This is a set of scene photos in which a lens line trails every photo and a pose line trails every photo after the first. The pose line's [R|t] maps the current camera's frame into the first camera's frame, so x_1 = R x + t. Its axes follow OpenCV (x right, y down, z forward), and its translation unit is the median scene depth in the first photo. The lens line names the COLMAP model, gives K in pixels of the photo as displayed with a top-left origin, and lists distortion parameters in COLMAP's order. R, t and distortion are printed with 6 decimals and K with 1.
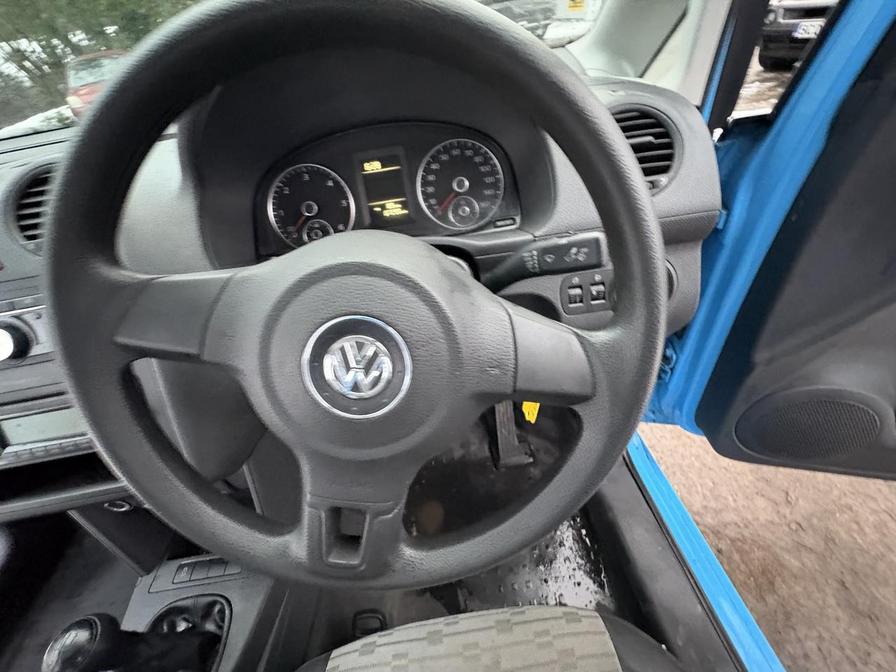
lens RADIAL K [[354.8, 0, 450.1], [0, 354.8, 335.4], [0, 0, 1]] dist [0.000628, -0.000730]
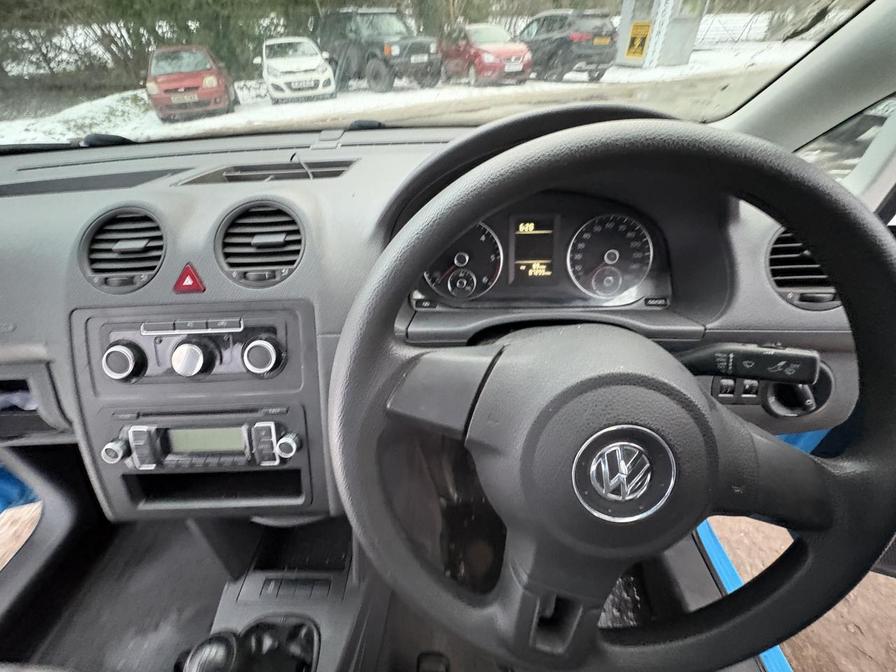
lens RADIAL K [[354.8, 0, 449.3], [0, 354.8, 333.6], [0, 0, 1]] dist [0.000628, -0.000730]
pose [[0.989056, 0.142116, -0.039630, -0.329692], [-0.143834, 0.988601, -0.044506, -0.081576], [0.032853, 0.049719, 0.998223, -0.033637]]
